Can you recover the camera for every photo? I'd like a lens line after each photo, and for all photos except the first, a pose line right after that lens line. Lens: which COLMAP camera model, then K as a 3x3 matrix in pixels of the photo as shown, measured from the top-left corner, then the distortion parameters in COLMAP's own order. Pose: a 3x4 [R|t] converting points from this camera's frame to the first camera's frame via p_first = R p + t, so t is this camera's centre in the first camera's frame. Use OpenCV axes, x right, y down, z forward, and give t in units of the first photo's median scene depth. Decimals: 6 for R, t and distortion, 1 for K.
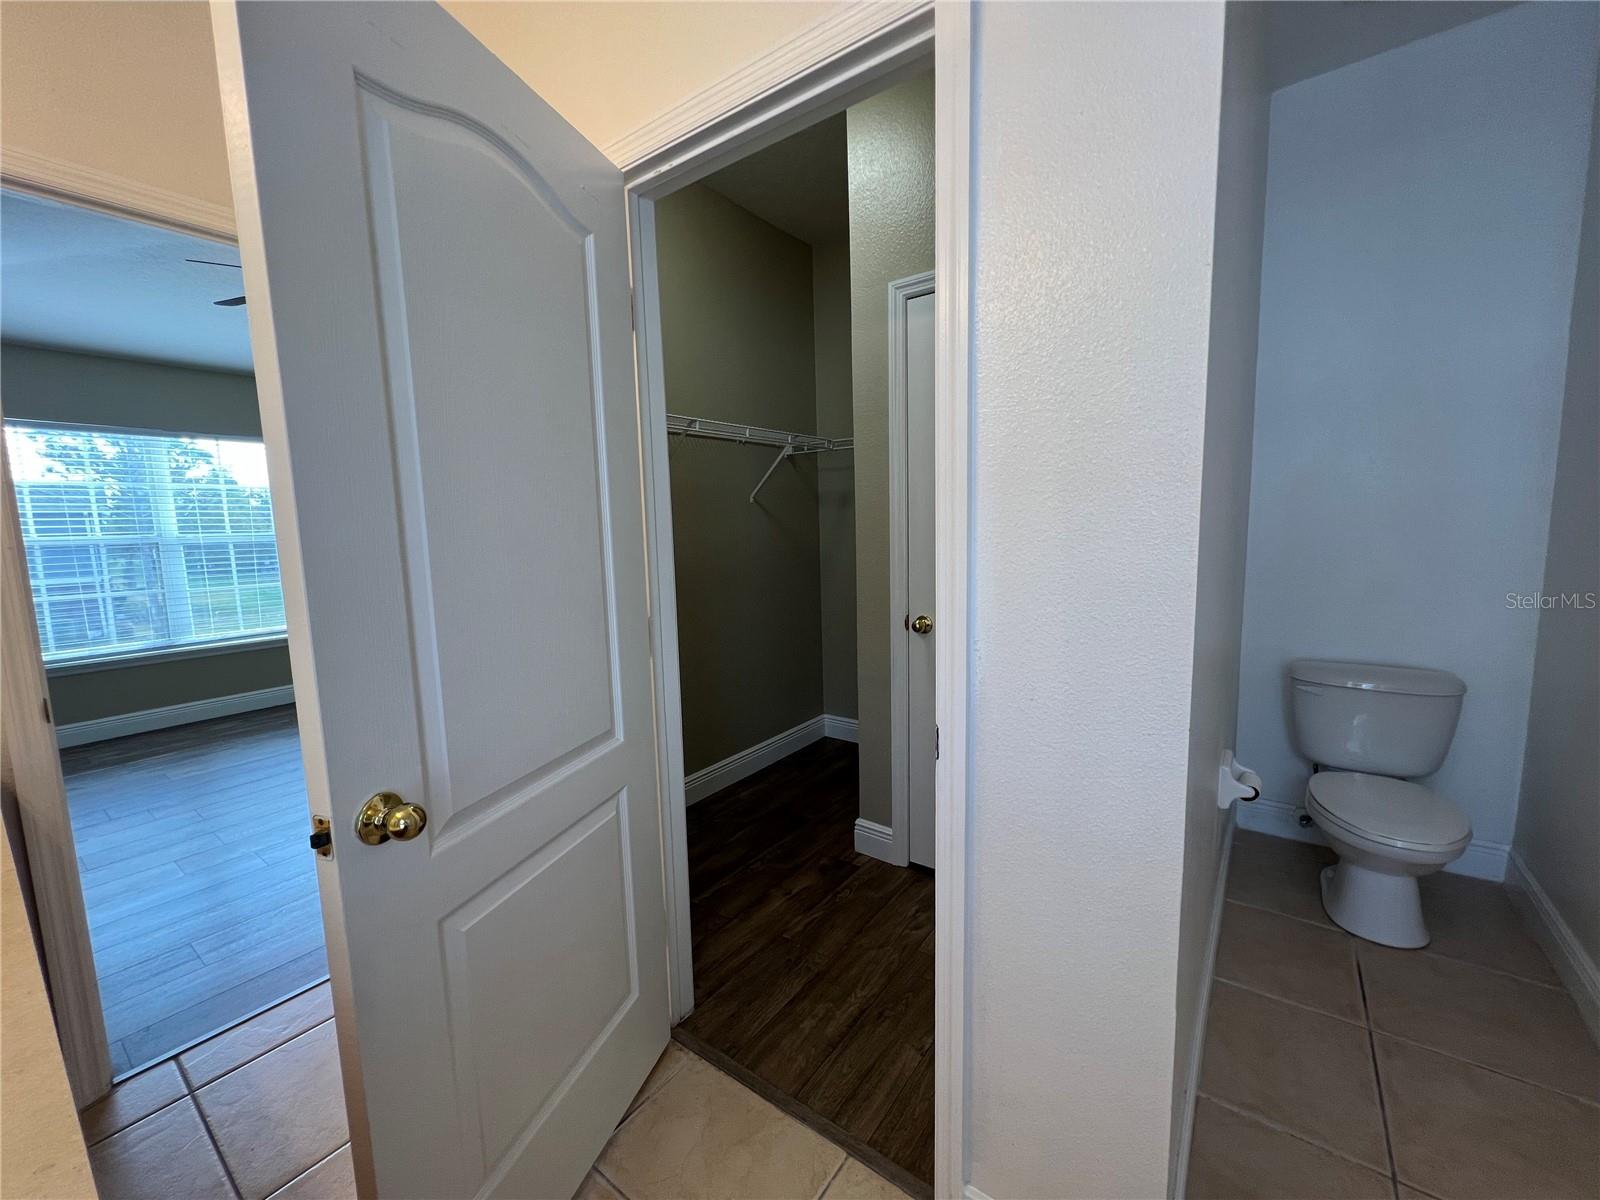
lens RADIAL K [[637.5, 0, 802.3], [0, 637.5, 596.8], [0, 0, 1]] dist [-0.000707, -0.000635]
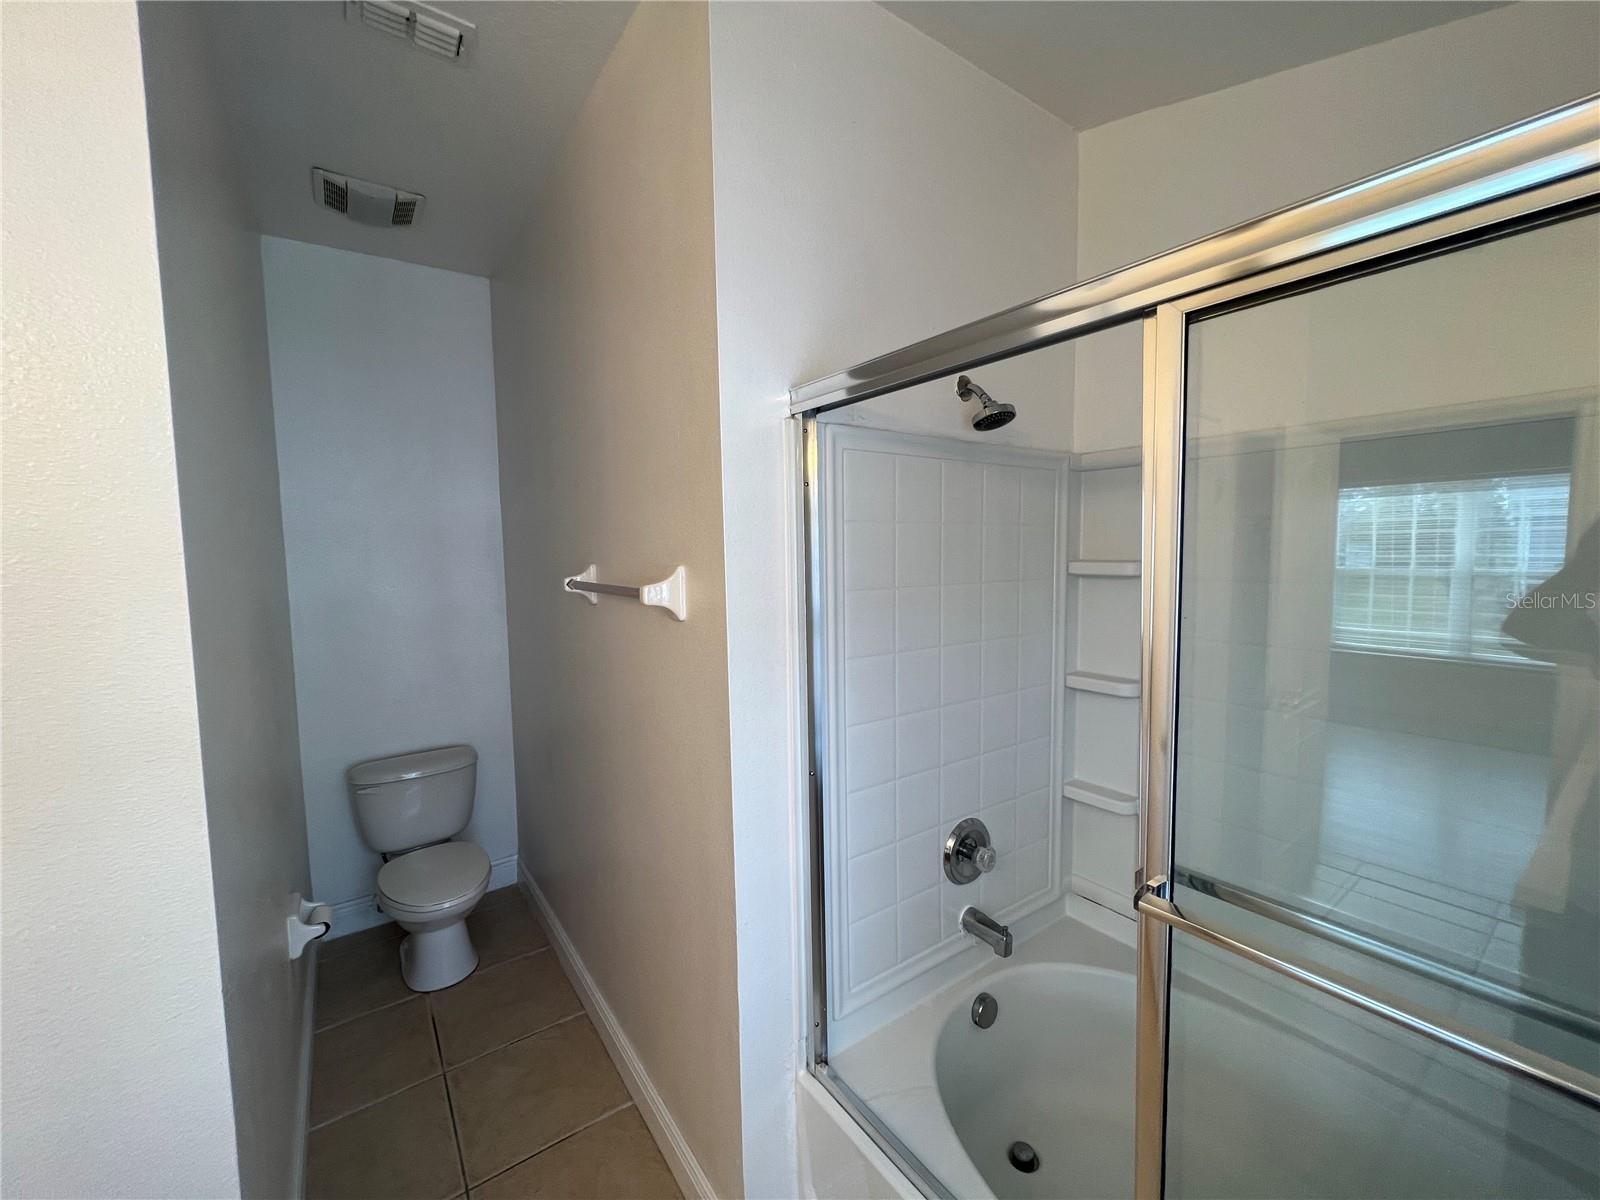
lens RADIAL K [[637.5, 0, 802.3], [0, 637.5, 596.8], [0, 0, 1]] dist [-0.000707, -0.000635]
pose [[0.300324, -0.051089, 0.952468, -0.020410], [0.123547, 0.992236, 0.014266, -0.129214], [-0.945802, 0.113390, 0.304305, -0.105219]]
